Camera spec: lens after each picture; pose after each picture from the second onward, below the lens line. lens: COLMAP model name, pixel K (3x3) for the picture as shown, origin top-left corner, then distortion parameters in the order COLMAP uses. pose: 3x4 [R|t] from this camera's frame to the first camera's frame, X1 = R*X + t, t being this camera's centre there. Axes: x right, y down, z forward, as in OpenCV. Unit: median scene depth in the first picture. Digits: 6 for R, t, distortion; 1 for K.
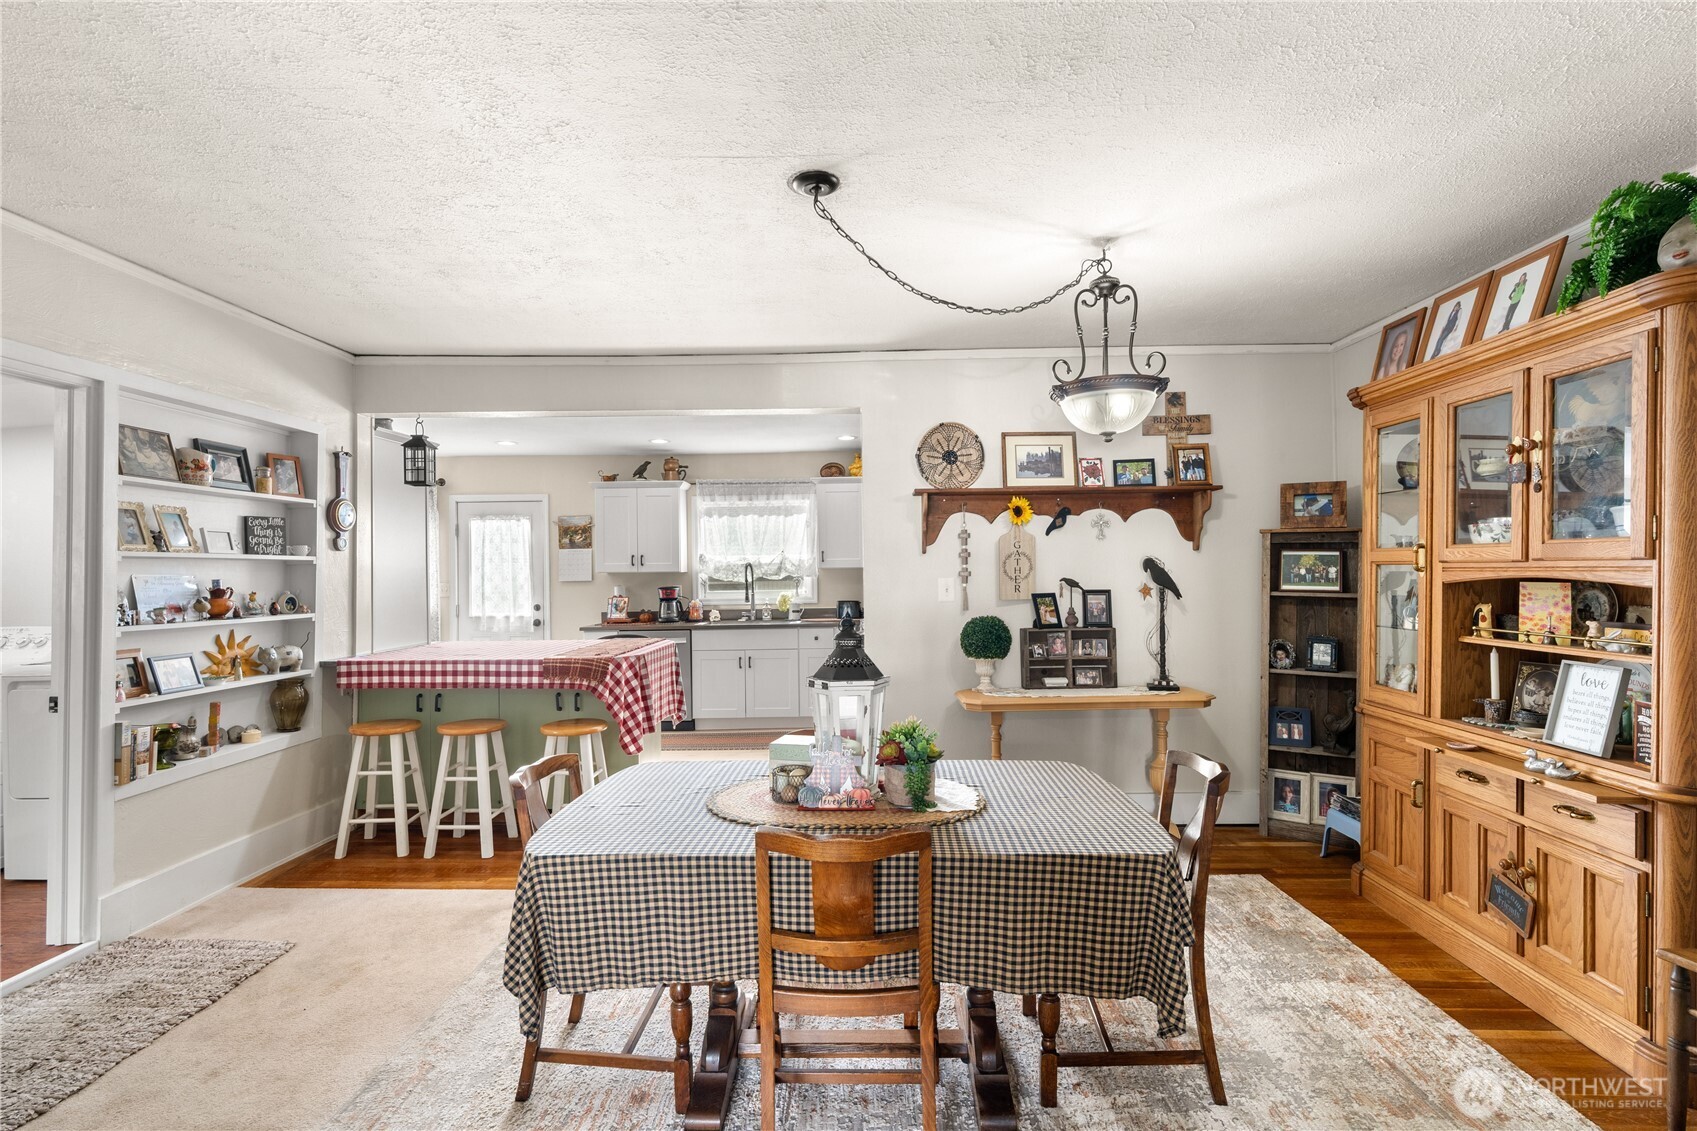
lens RADIAL K [[800.5, 0, 852.3], [0, 800.5, 567.6], [0, 0, 1]] dist [-0.009902, 0.000070]
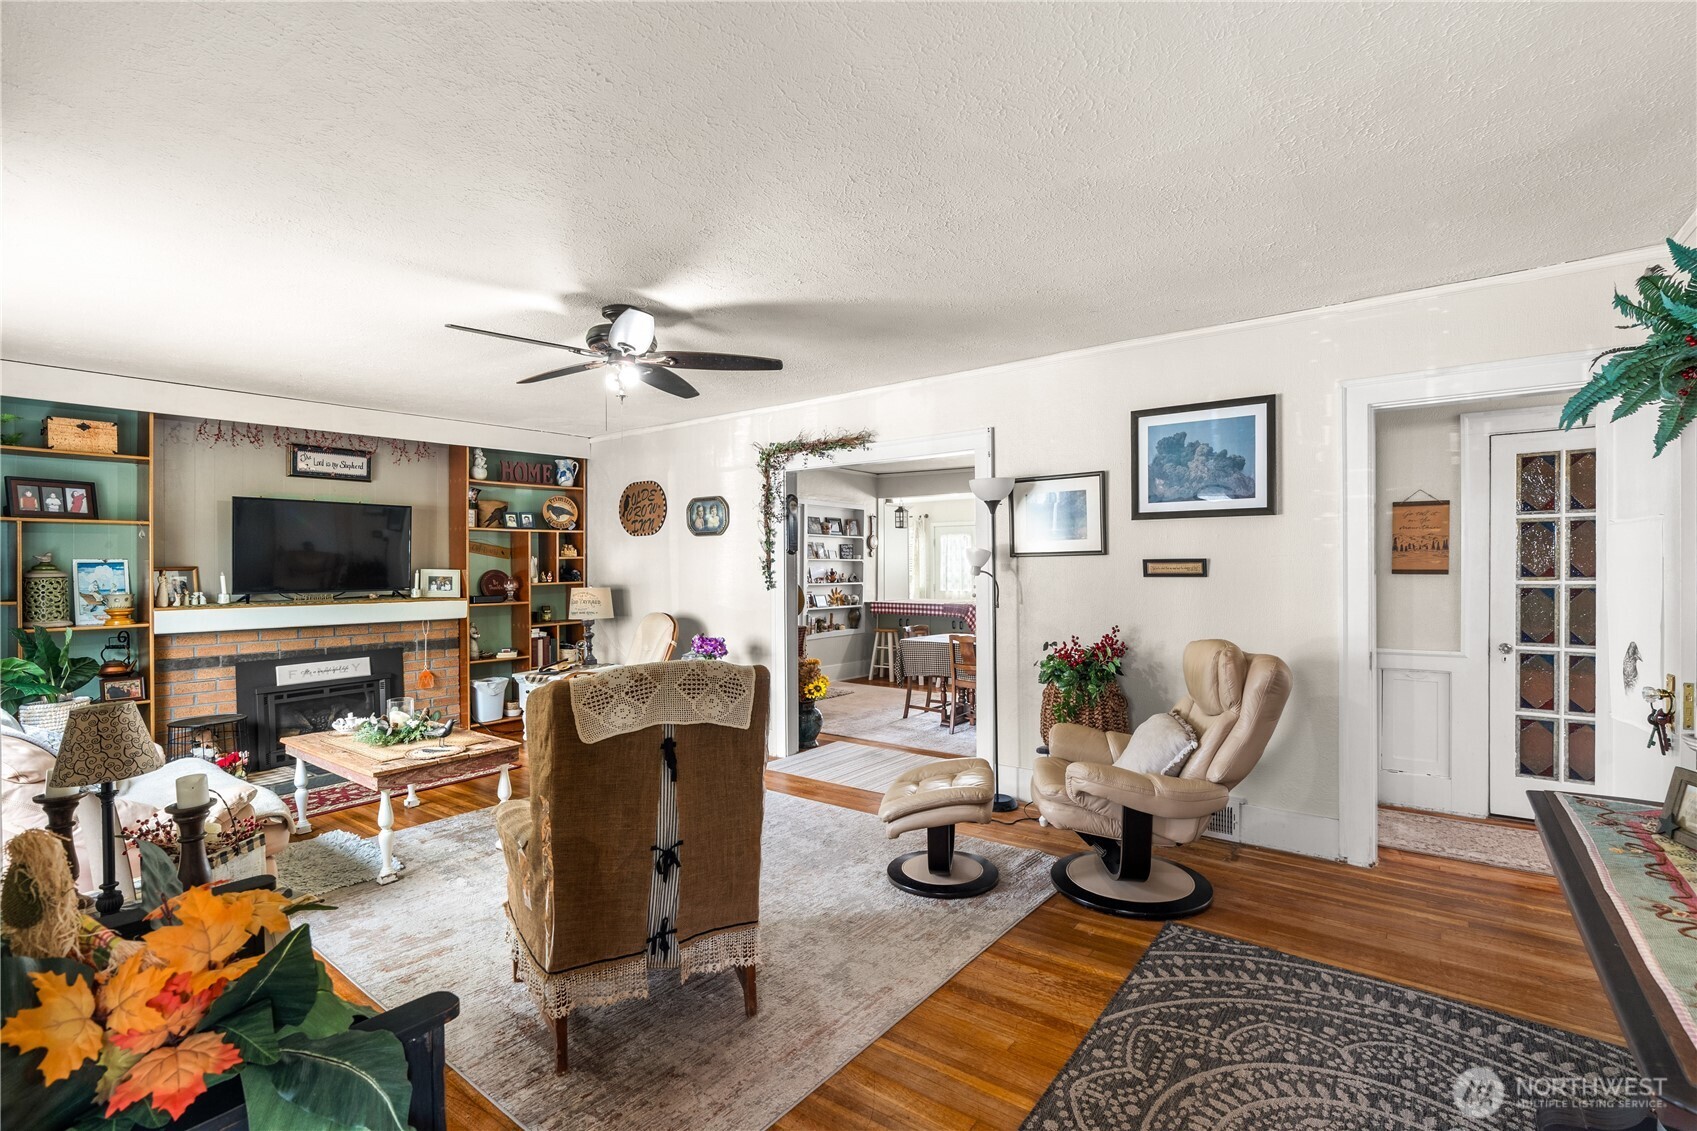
lens RADIAL K [[772.7, 0, 847.0], [0, 772.7, 579.4], [0, 0, 1]] dist [-0.003001, 0.000665]
pose [[0.805504, 0.016140, -0.592370, 0.688274], [-0.002372, 0.999709, 0.024013, -0.009281], [0.592585, -0.017937, 0.805308, -0.935768]]
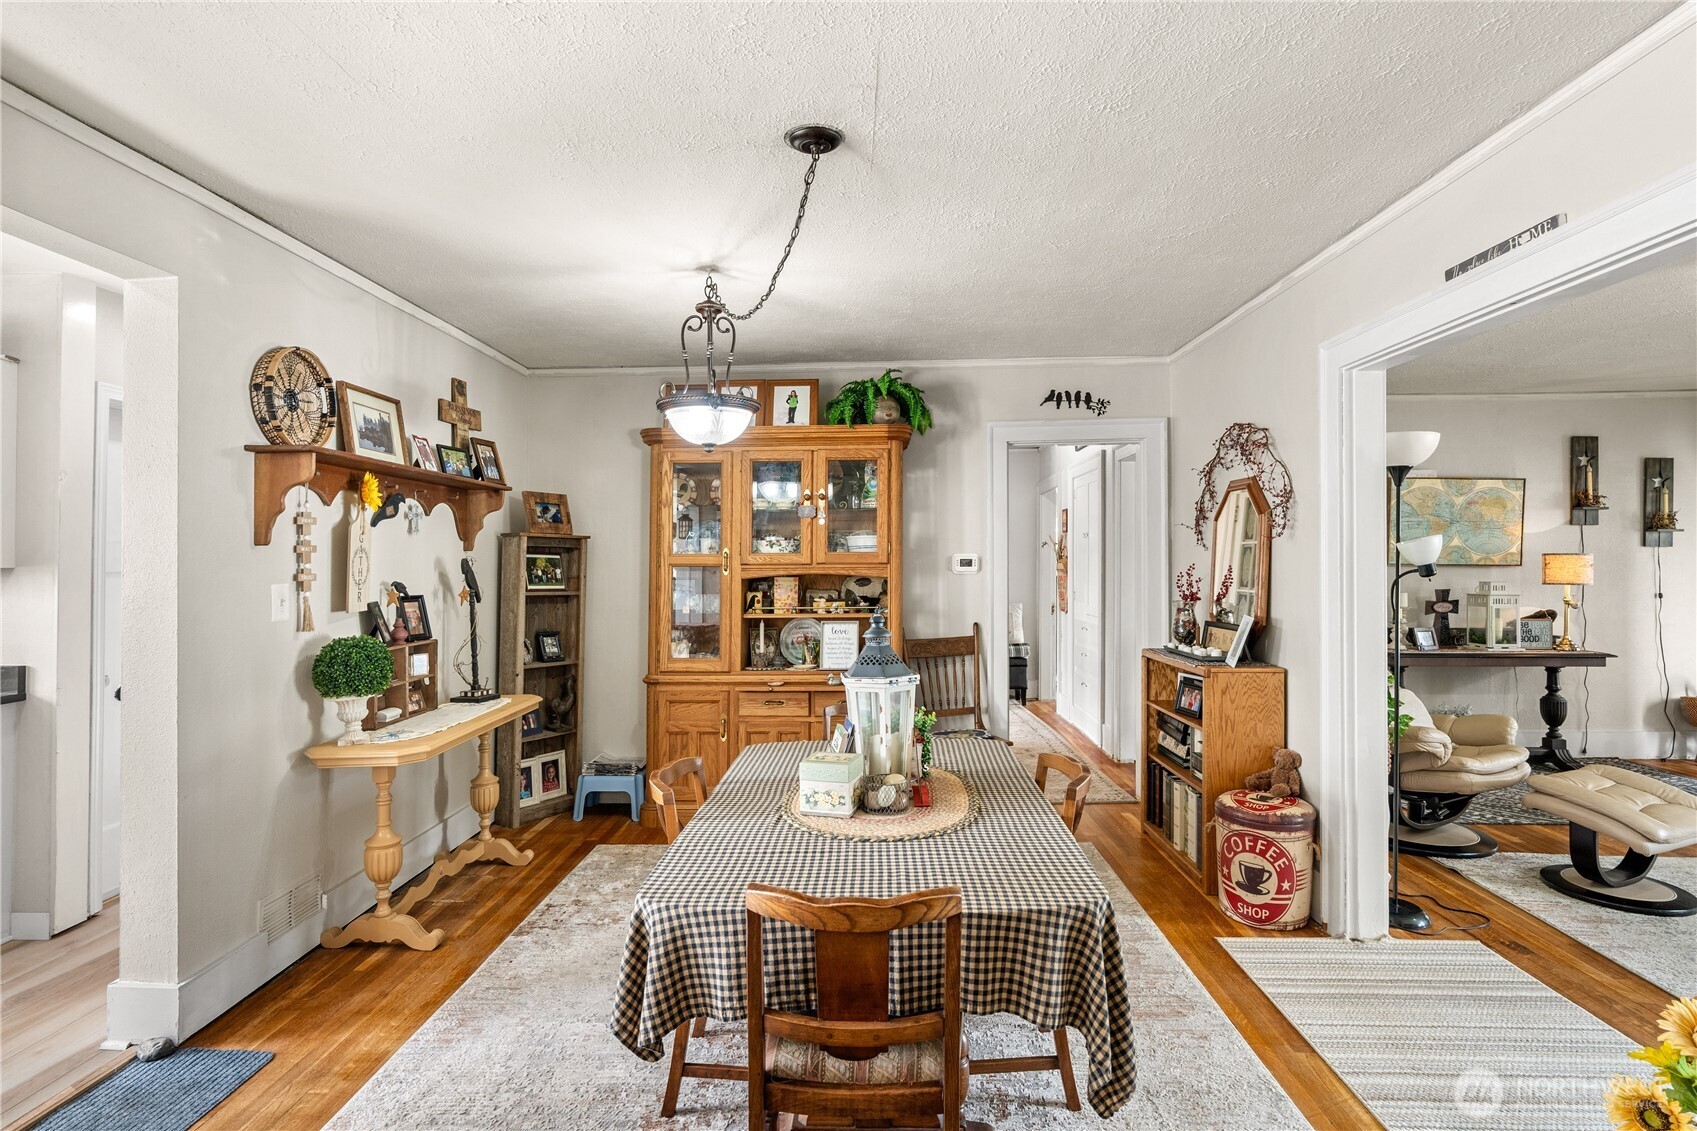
lens RADIAL K [[841.0, 0, 839.0], [0, 841.0, 559.2], [0, 0, 1]] dist [-0.009395, -0.000312]
pose [[0.022416, 0.015377, 0.999630, -0.562647], [0.004064, 0.999872, -0.015472, 0.005488], [-0.999740, 0.004410, 0.022350, 0.542751]]
